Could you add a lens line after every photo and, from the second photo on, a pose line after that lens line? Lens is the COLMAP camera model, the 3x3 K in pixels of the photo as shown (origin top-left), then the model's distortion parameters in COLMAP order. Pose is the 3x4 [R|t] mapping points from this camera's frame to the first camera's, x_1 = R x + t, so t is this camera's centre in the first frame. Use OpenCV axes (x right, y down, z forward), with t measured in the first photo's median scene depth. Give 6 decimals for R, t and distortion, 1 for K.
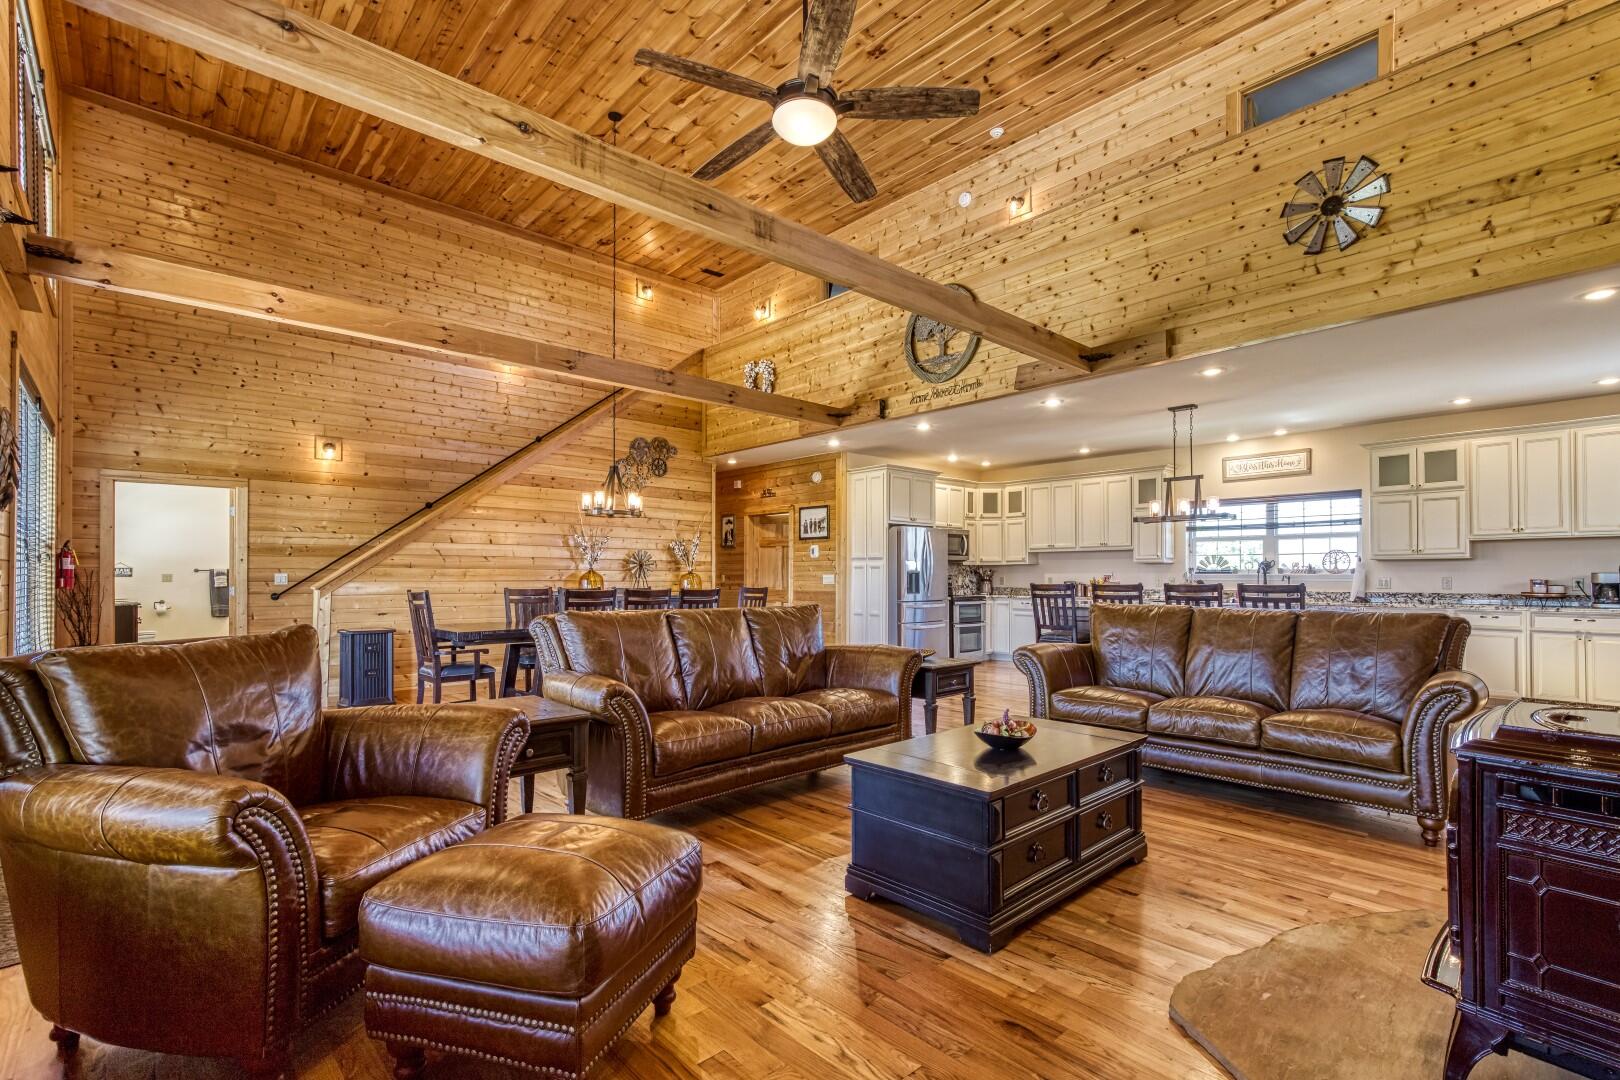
lens RADIAL K [[734.5, 0, 809.5], [0, 734.5, 570.0], [0, 0, 1]] dist [-0.000797, -0.000081]
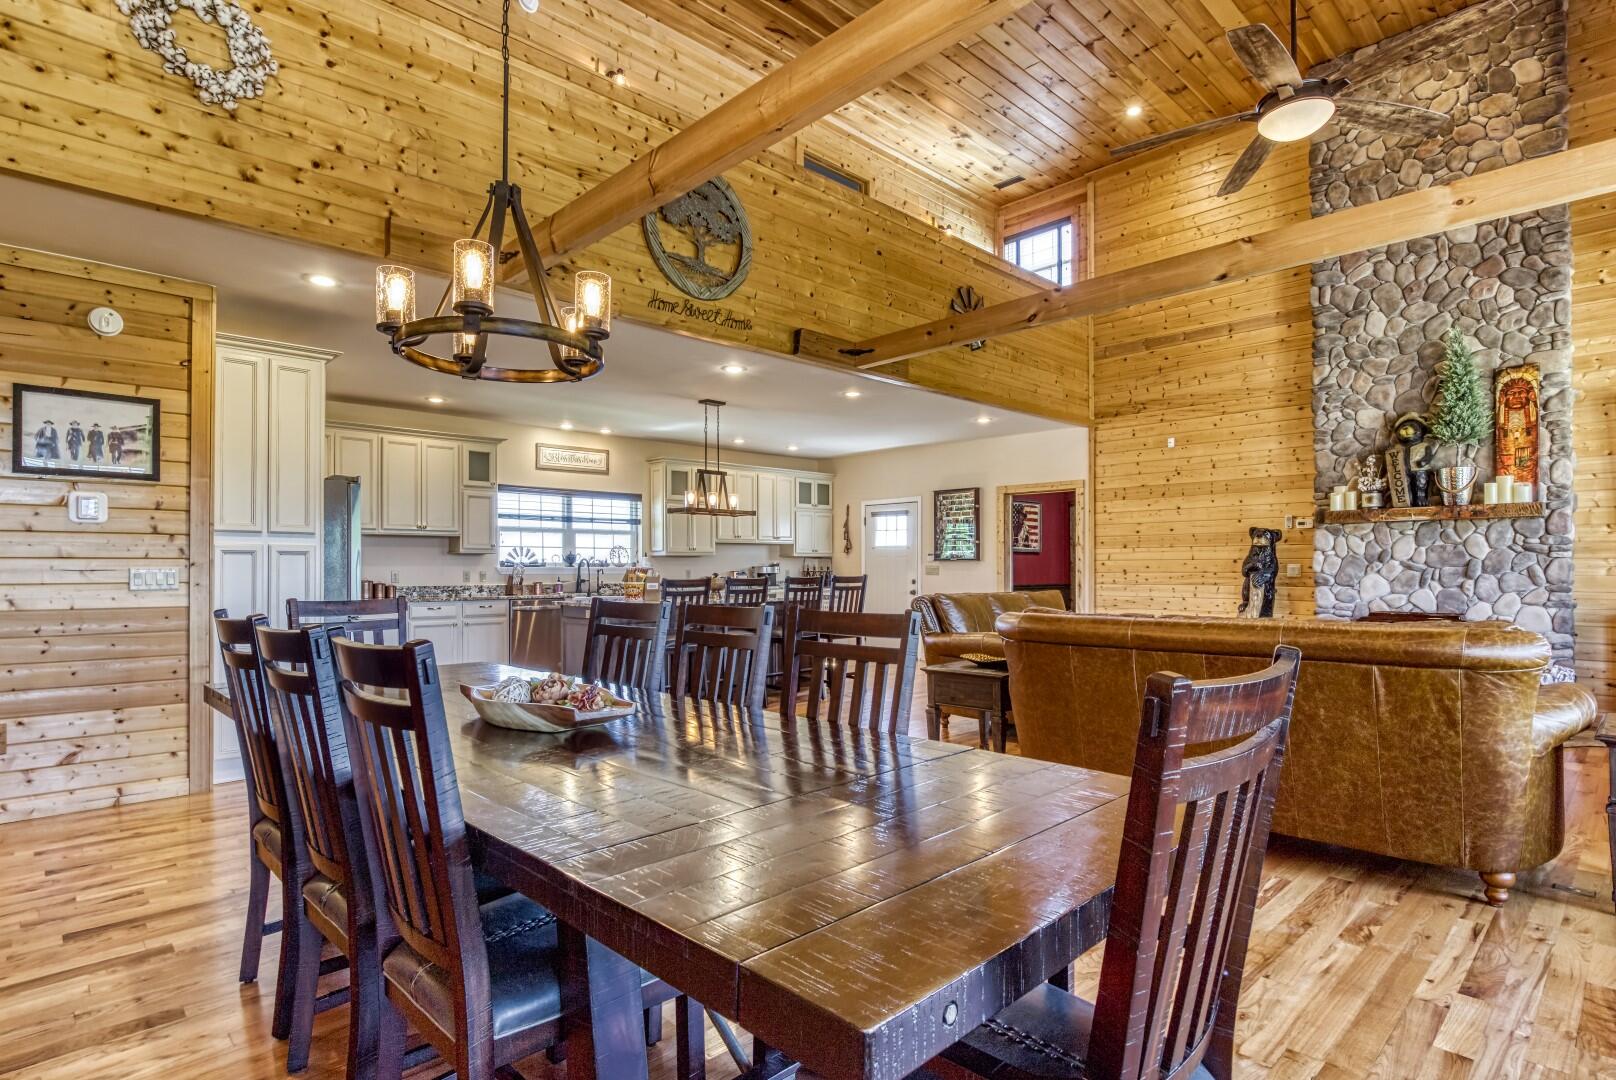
lens RADIAL K [[764.8, 0, 807.5], [0, 764.8, 565.6], [0, 0, 1]] dist [-0.000991, -0.000266]
pose [[0.031649, 0.002891, 0.999495, -0.414731], [-0.008911, 0.999957, -0.002610, 0.003322], [-0.999459, -0.008824, 0.031673, 0.648379]]
